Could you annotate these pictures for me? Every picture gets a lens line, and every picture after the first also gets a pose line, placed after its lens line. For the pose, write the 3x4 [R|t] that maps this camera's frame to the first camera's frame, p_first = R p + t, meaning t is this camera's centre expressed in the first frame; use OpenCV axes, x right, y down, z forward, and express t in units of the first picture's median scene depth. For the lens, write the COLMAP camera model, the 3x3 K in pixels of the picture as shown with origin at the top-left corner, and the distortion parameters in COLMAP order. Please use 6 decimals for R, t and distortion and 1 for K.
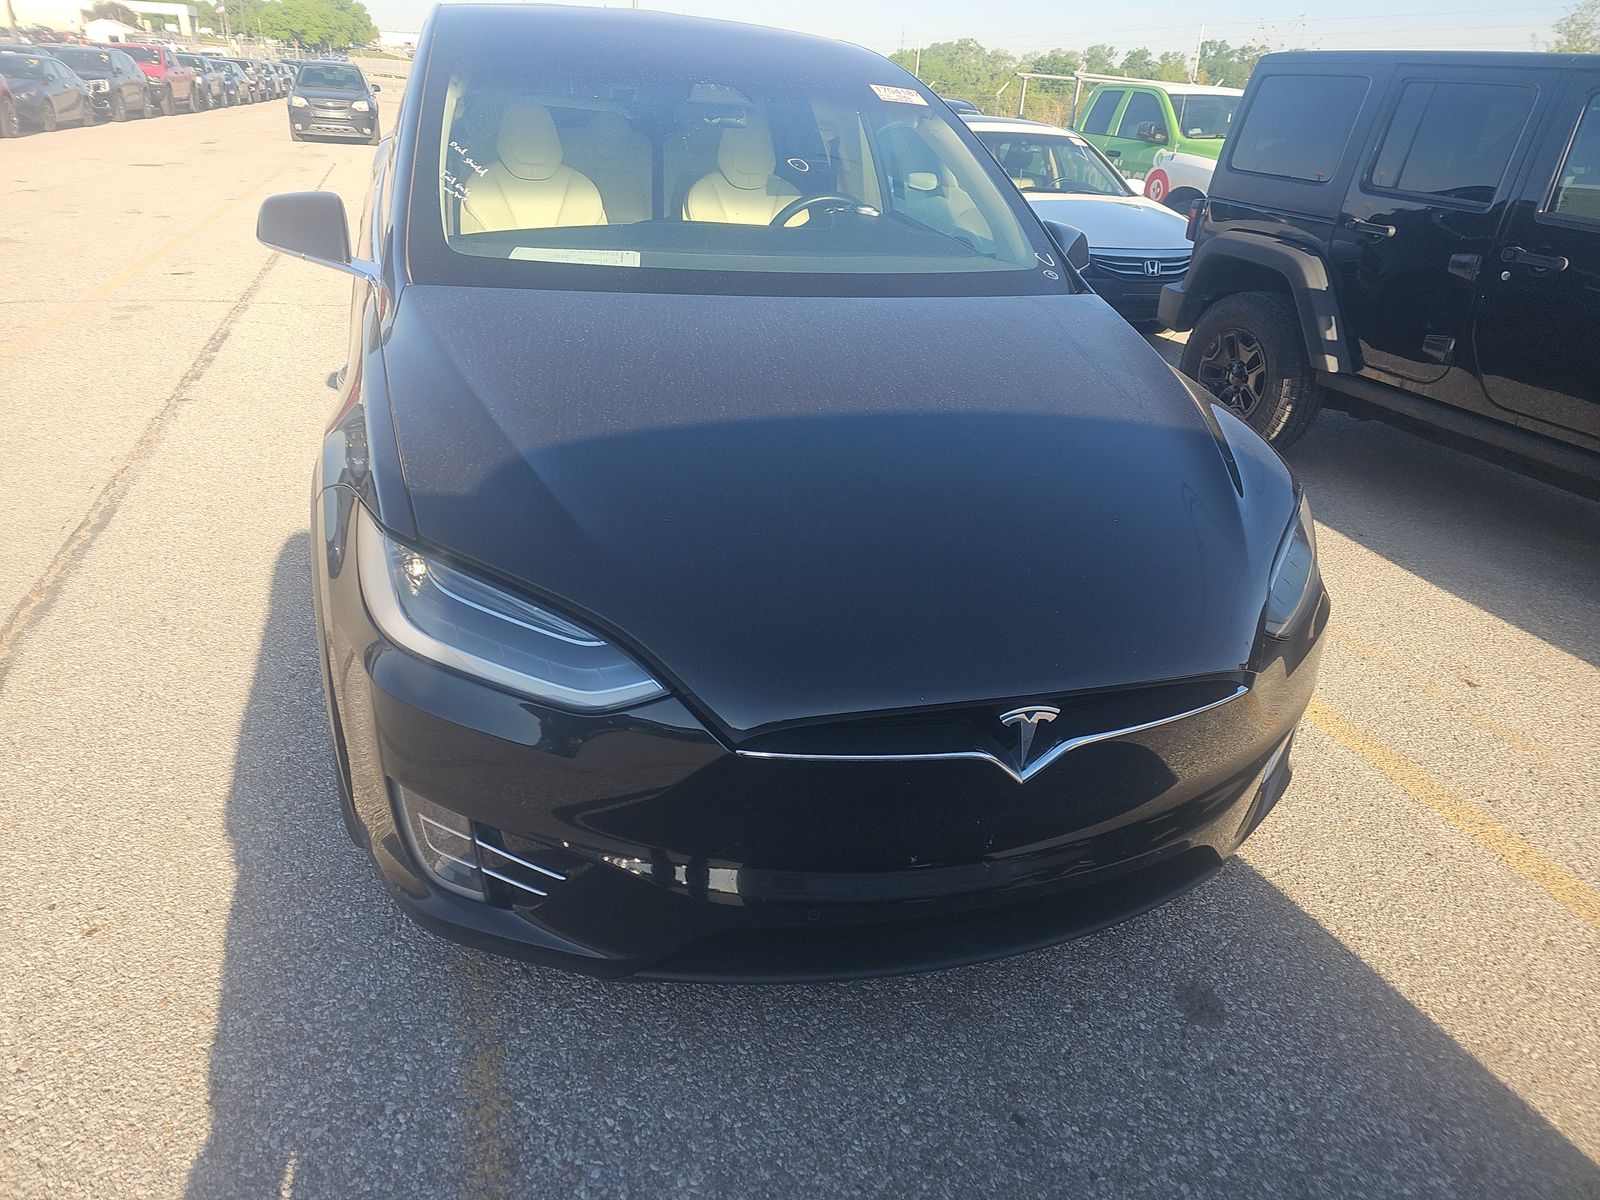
lens RADIAL K [[1119.0, 0, 789.3], [0, 1119.0, 599.8], [0, 0, 1]] dist [0.037386, -0.036860]
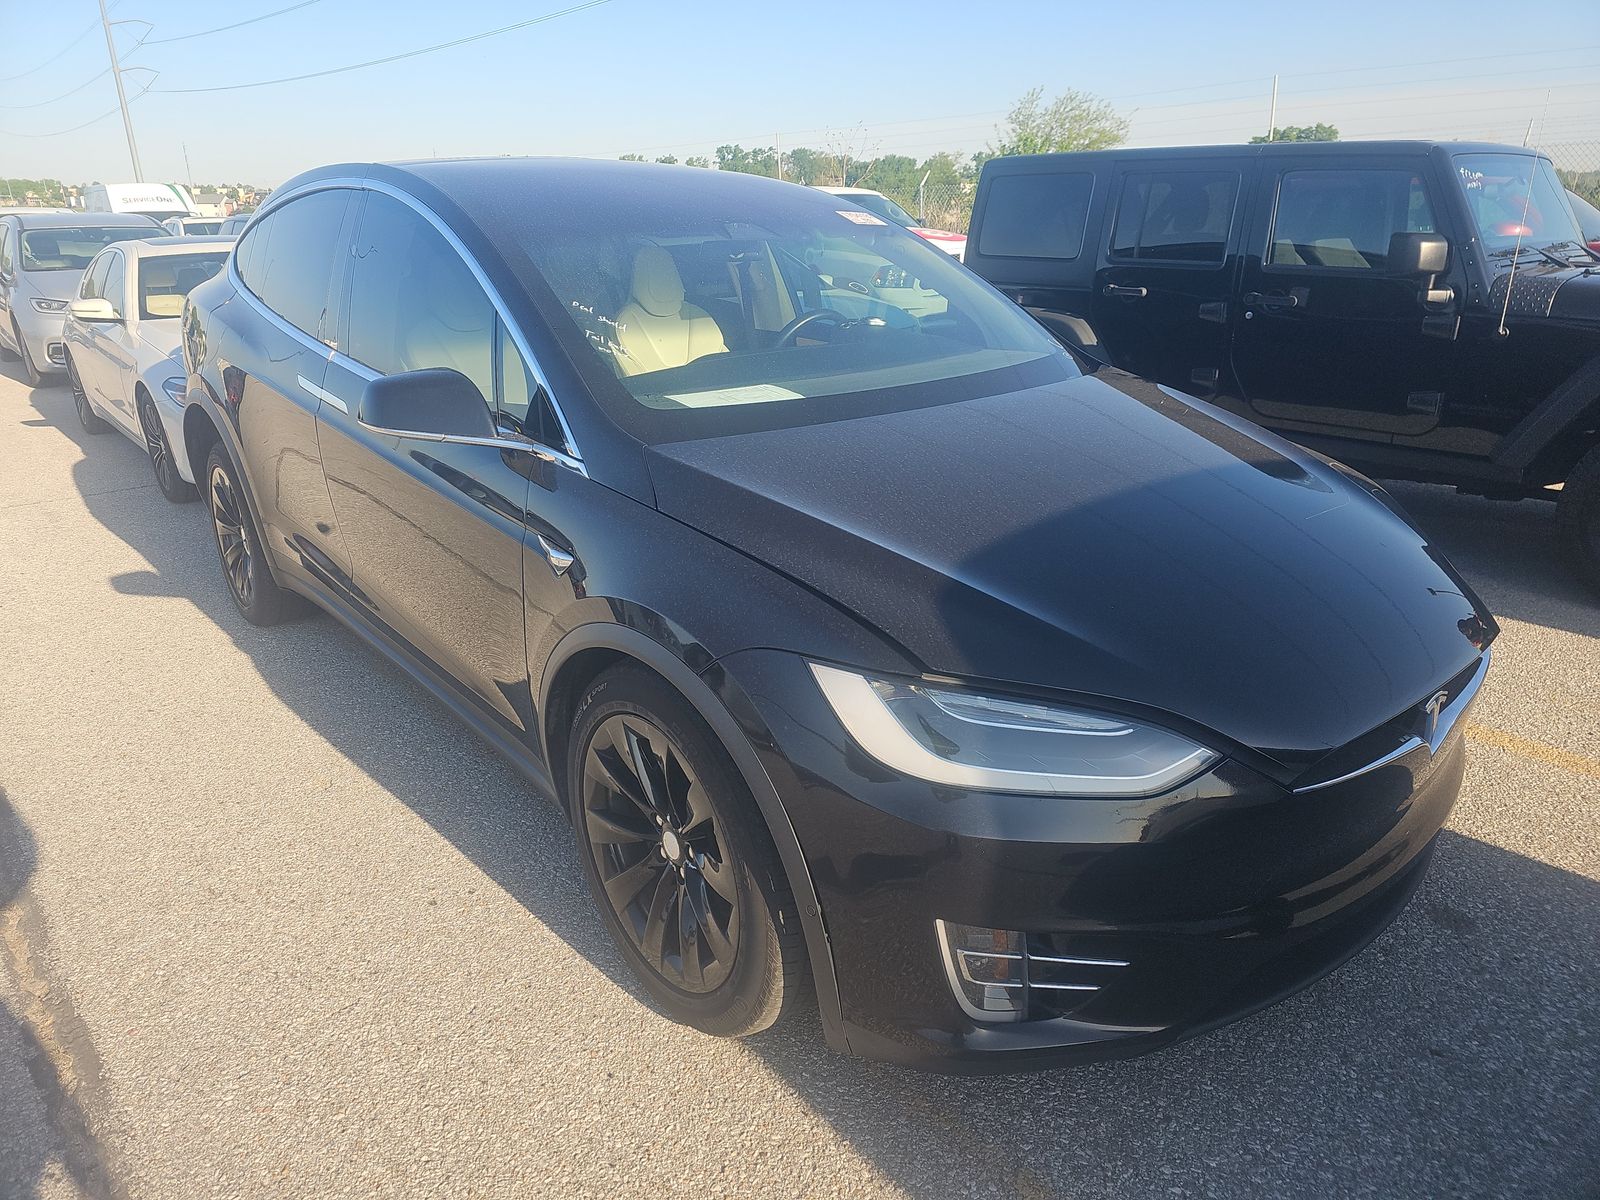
lens RADIAL K [[1119.0, 0, 799.6], [0, 1119.0, 588.2], [0, 0, 1]] dist [0.037386, -0.036860]
pose [[0.908465, -0.200861, 0.366532, -0.355264], [0.233052, 0.971409, -0.045294, -0.051395], [-0.346954, 0.126569, 0.929302, 0.041450]]
